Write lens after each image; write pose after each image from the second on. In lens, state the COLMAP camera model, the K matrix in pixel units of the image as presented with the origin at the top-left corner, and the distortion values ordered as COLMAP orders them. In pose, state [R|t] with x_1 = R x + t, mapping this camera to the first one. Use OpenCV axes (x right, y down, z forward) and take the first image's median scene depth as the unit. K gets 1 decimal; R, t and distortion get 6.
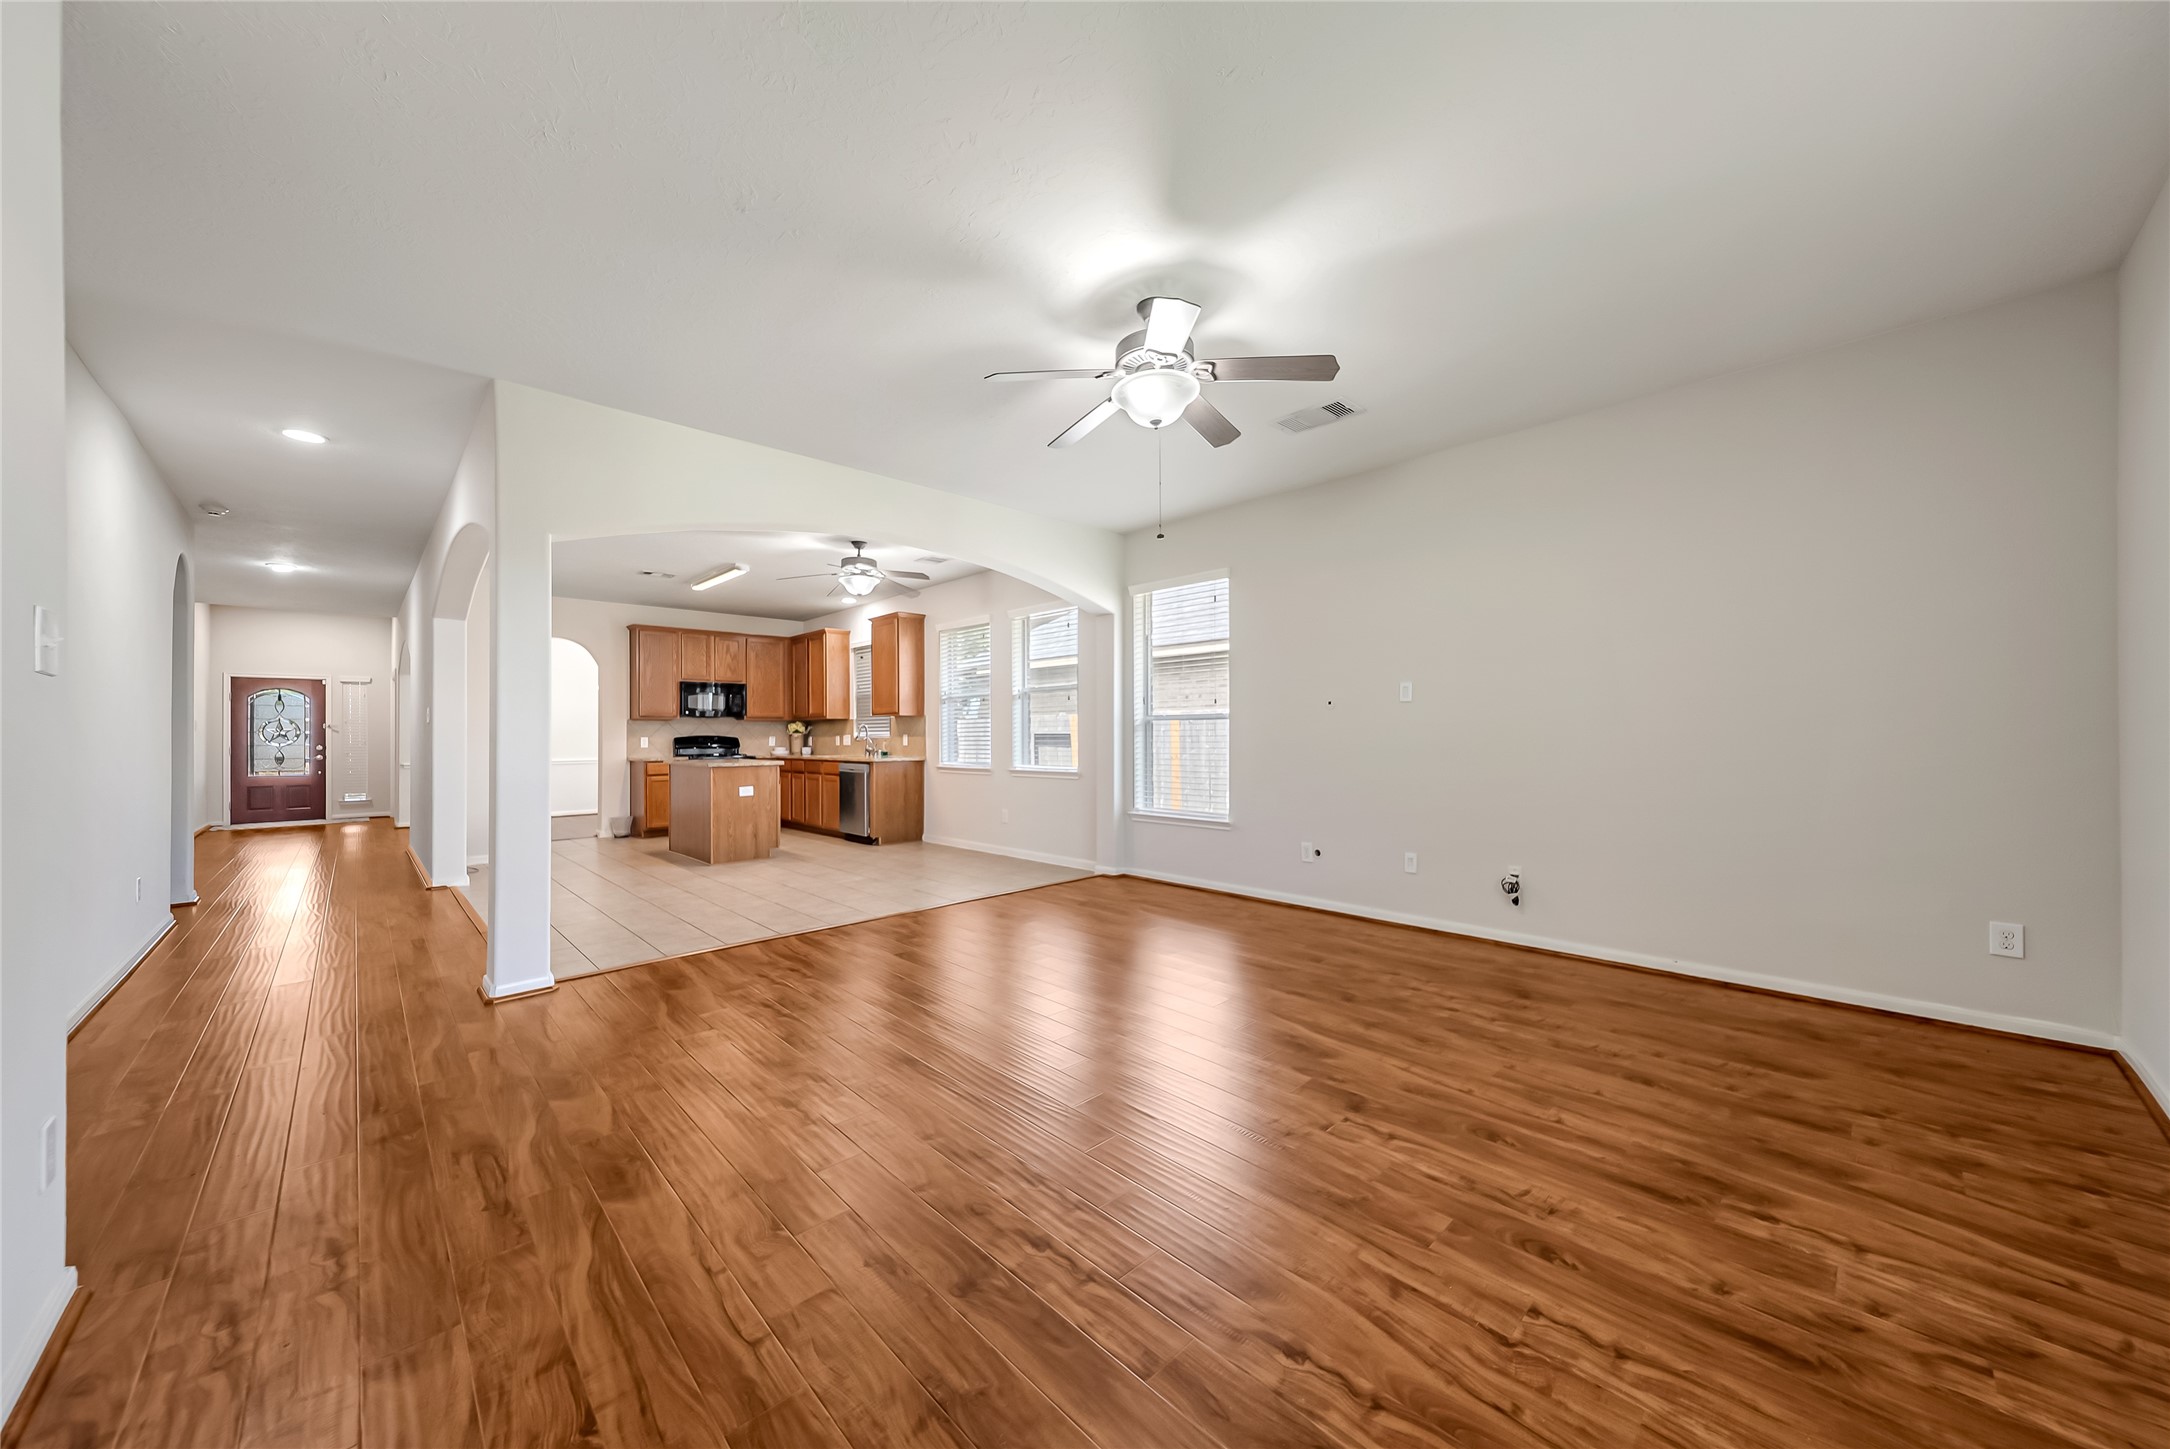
lens RADIAL K [[776.4, 0, 1094.3], [0, 776.4, 734.2], [0, 0, 1]] dist [0.000327, -0.000048]
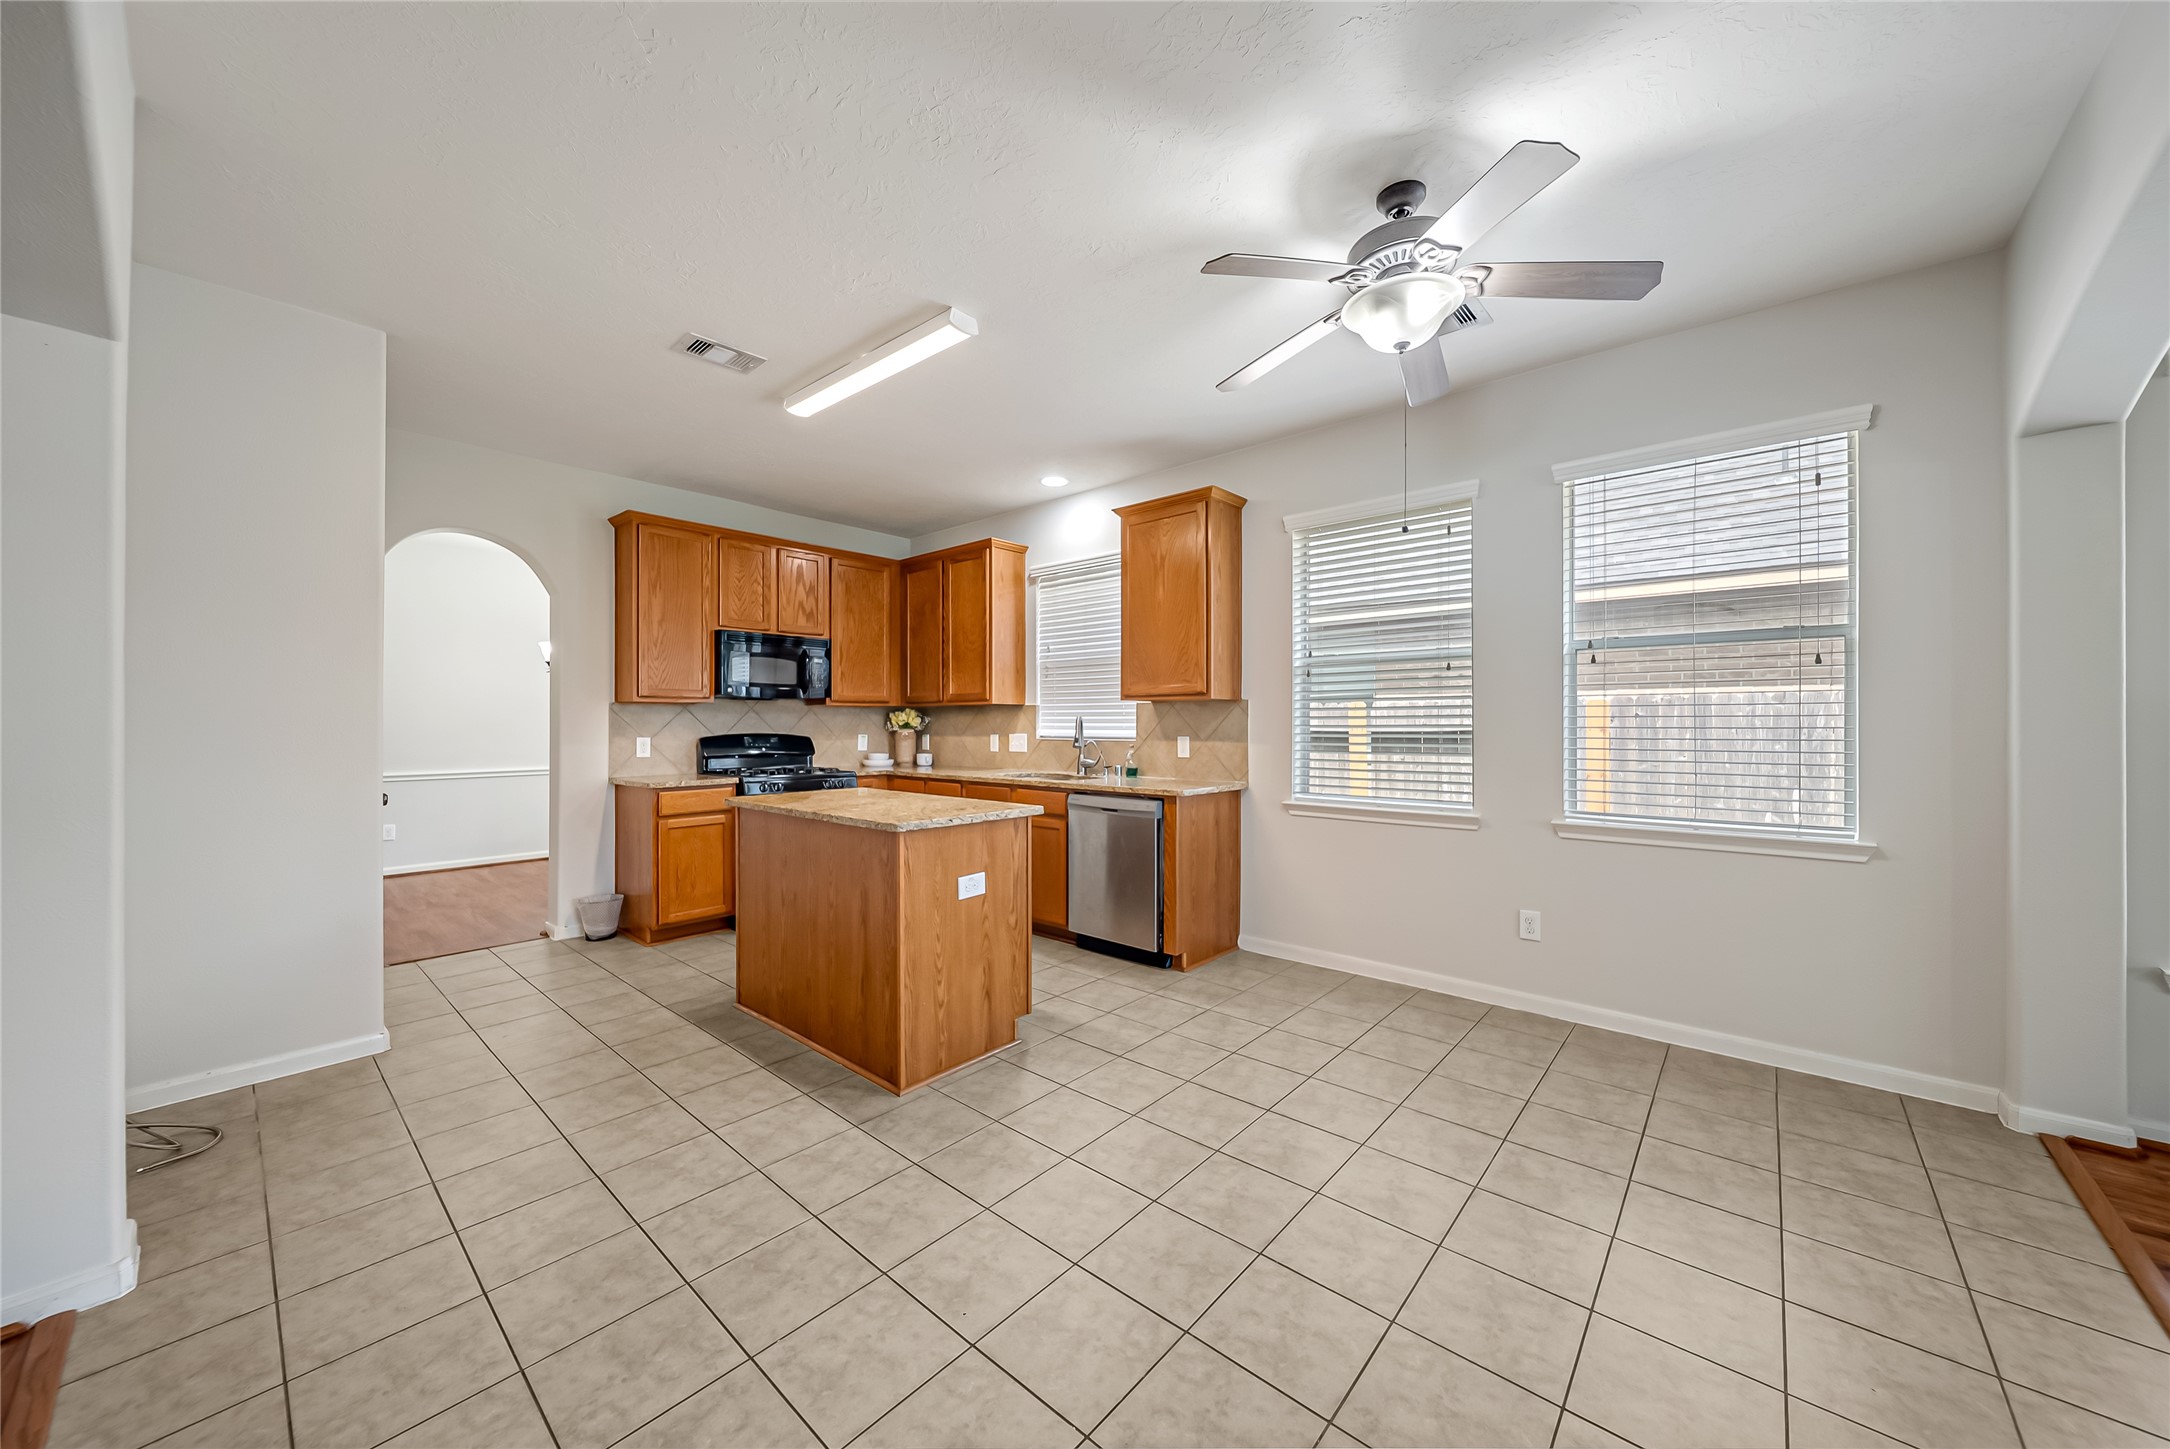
lens RADIAL K [[776.4, 0, 1099.3], [0, 776.4, 725.7], [0, 0, 1]] dist [0.000327, -0.000048]
pose [[0.996282, 0.004686, 0.086028, -0.321989], [-0.005228, 0.999968, 0.006067, -0.008791], [-0.085996, -0.006495, 0.996274, 0.460380]]
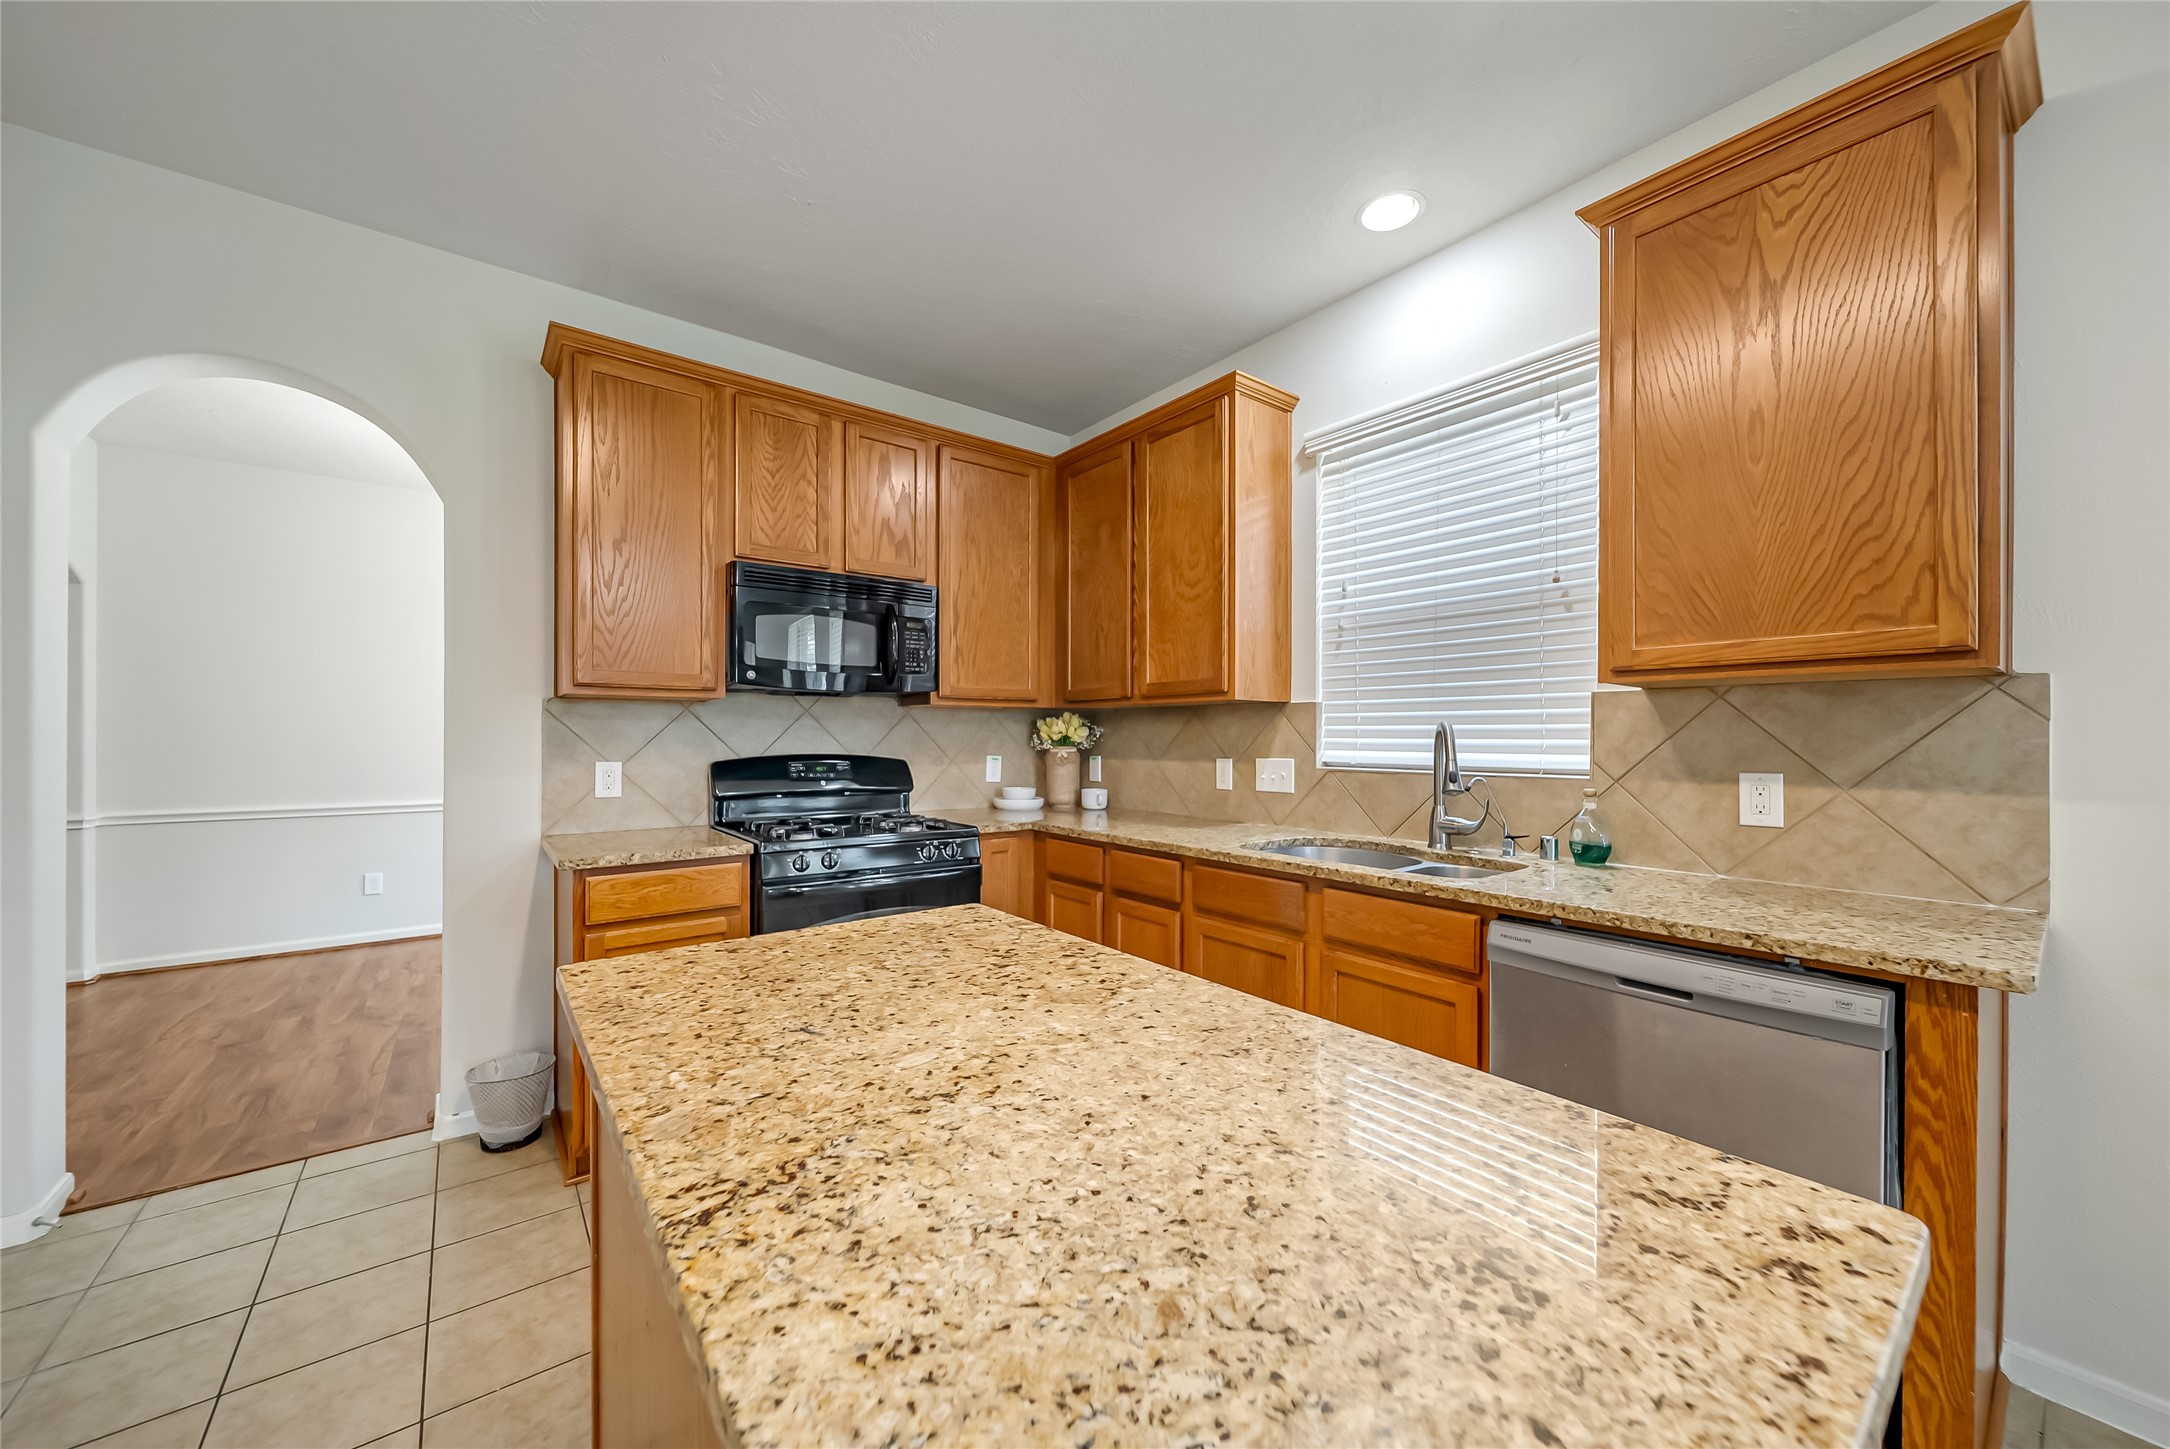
lens RADIAL K [[776.4, 0, 1102.3], [0, 776.4, 736.4], [0, 0, 1]] dist [0.000327, -0.000048]
pose [[0.996163, 0.007567, -0.087193, -0.373642], [-0.007219, 0.999965, 0.004310, -0.008201], [0.087222, -0.003664, 0.996182, 0.732523]]
